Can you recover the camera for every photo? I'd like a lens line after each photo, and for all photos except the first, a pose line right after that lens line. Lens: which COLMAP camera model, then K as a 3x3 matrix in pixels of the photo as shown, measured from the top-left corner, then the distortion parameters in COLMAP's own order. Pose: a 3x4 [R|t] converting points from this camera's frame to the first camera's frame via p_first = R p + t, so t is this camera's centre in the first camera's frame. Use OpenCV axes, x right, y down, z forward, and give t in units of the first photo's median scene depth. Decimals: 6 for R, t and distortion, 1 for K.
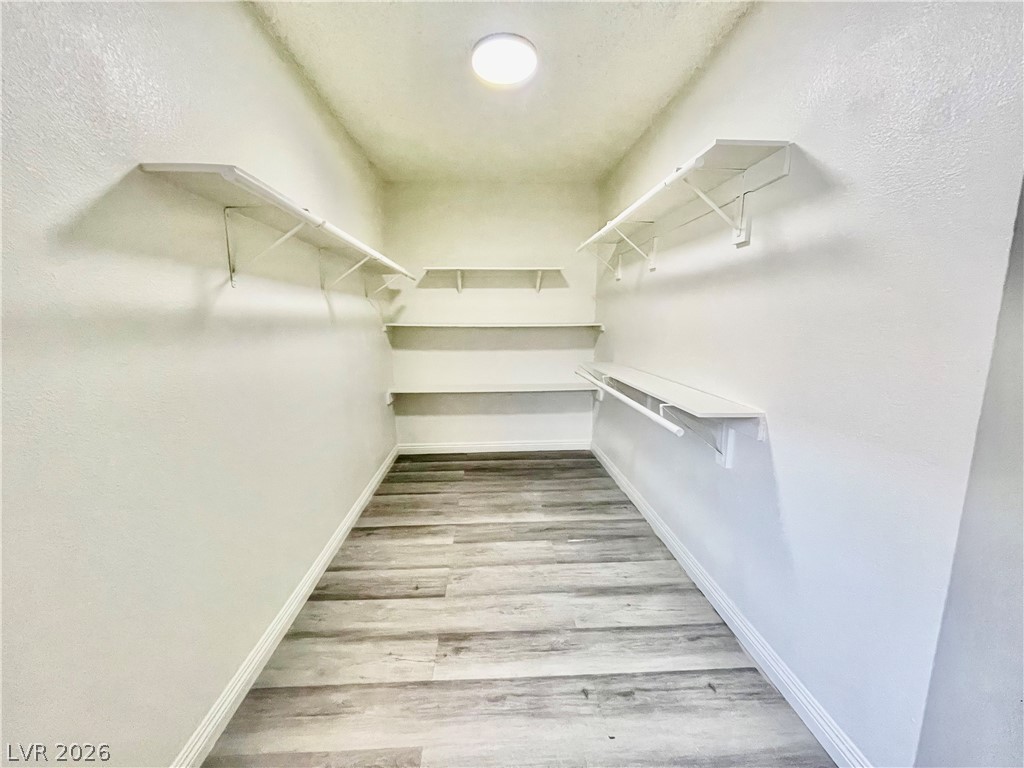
lens RADIAL K [[413.4, 0, 514.0], [0, 413.4, 385.2], [0, 0, 1]] dist [-0.003200, 0.000570]
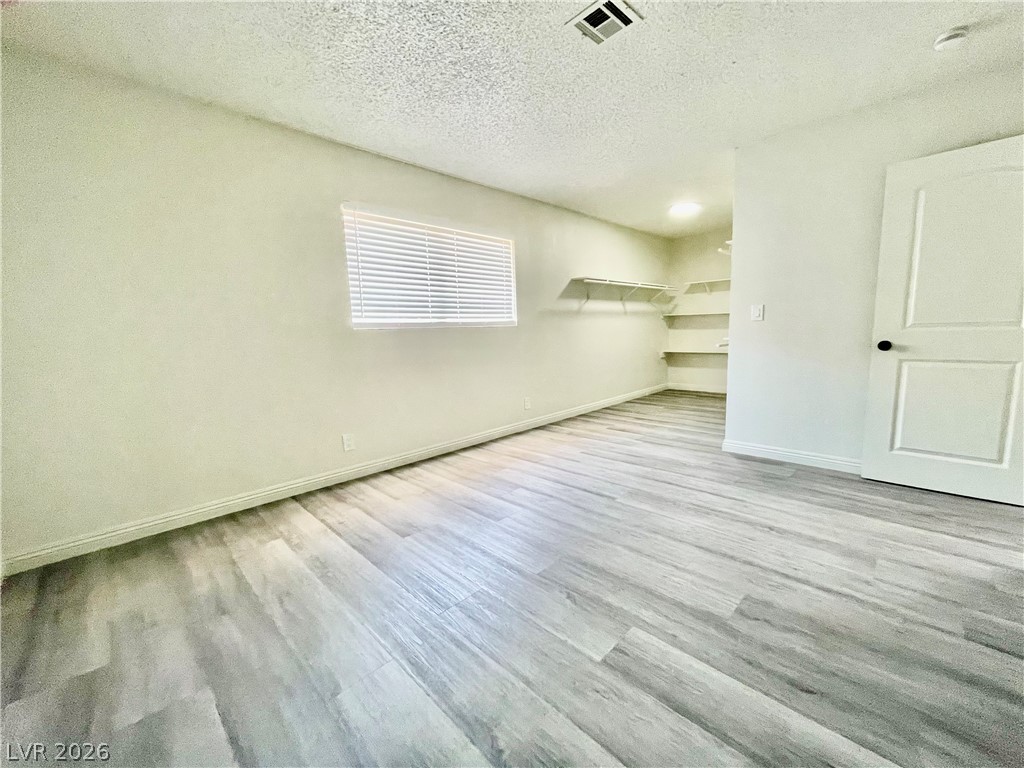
lens RADIAL K [[413.4, 0, 506.2], [0, 413.4, 386.4], [0, 0, 1]] dist [-0.003200, 0.000570]
pose [[0.664614, 0.081647, -0.742713, 0.633238], [-0.088174, 0.995637, 0.030549, 0.180043], [0.741966, 0.045185, 0.668913, -0.772204]]
